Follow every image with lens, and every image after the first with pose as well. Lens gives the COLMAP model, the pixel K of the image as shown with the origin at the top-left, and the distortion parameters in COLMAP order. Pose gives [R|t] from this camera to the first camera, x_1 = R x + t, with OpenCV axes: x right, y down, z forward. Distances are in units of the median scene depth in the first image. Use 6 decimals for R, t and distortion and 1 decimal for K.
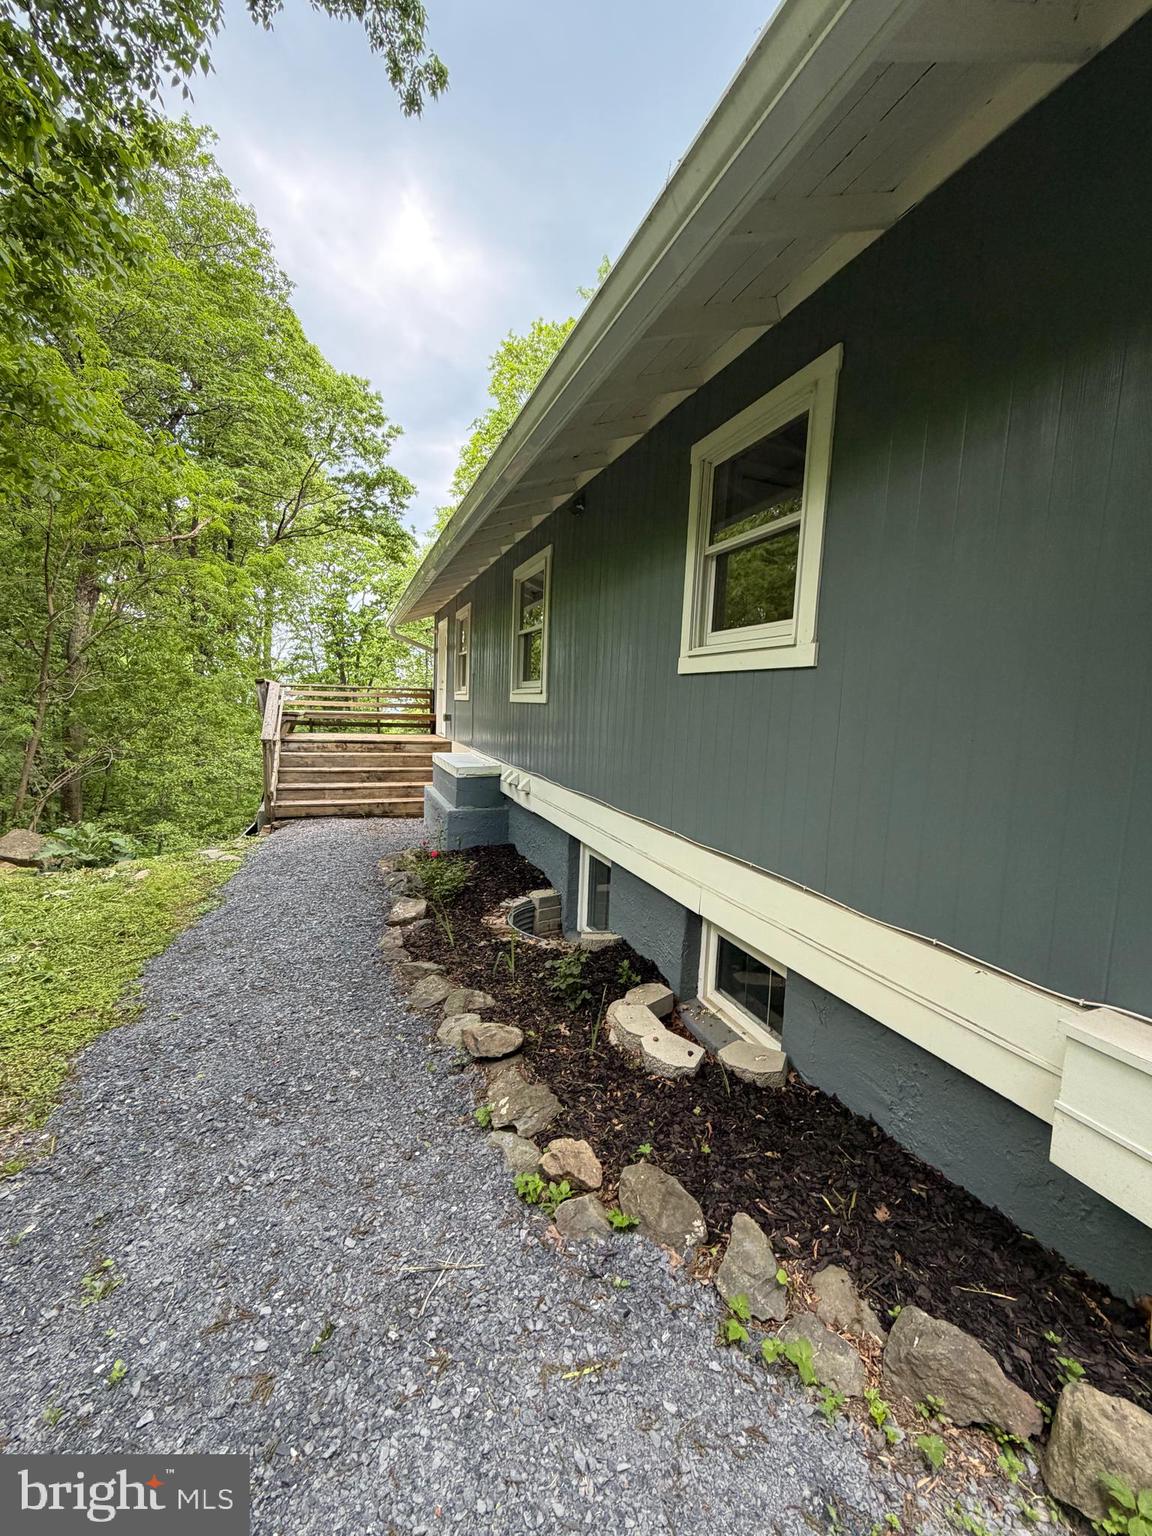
lens RADIAL K [[612.3, 0, 581.3], [0, 612.3, 763.1], [0, 0, 1]] dist [0.000918, -0.000319]
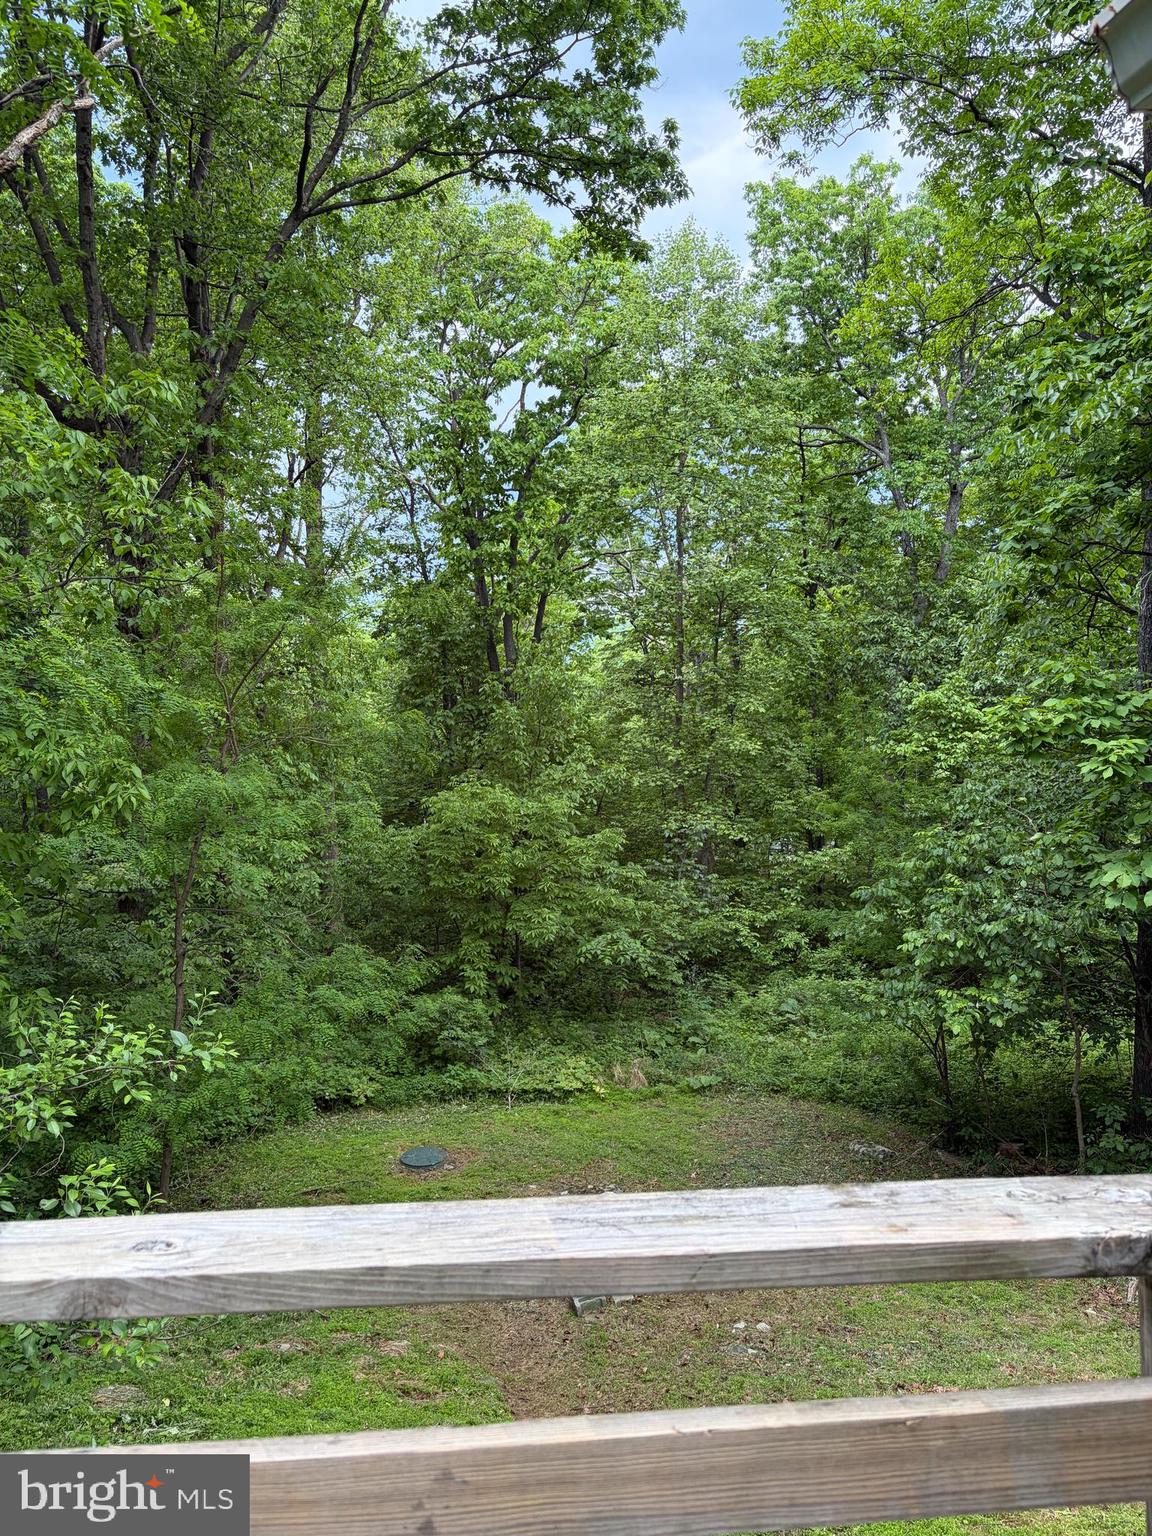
lens RADIAL K [[1145.2, 0, 572.1], [0, 1145.2, 763.6], [0, 0, 1]] dist [0.045873, -0.000968]
pose [[0.956531, -0.007036, -0.291545, -0.097018], [0.018429, 0.999169, 0.036347, -0.047194], [0.291047, -0.040140, 0.955866, 0.250820]]
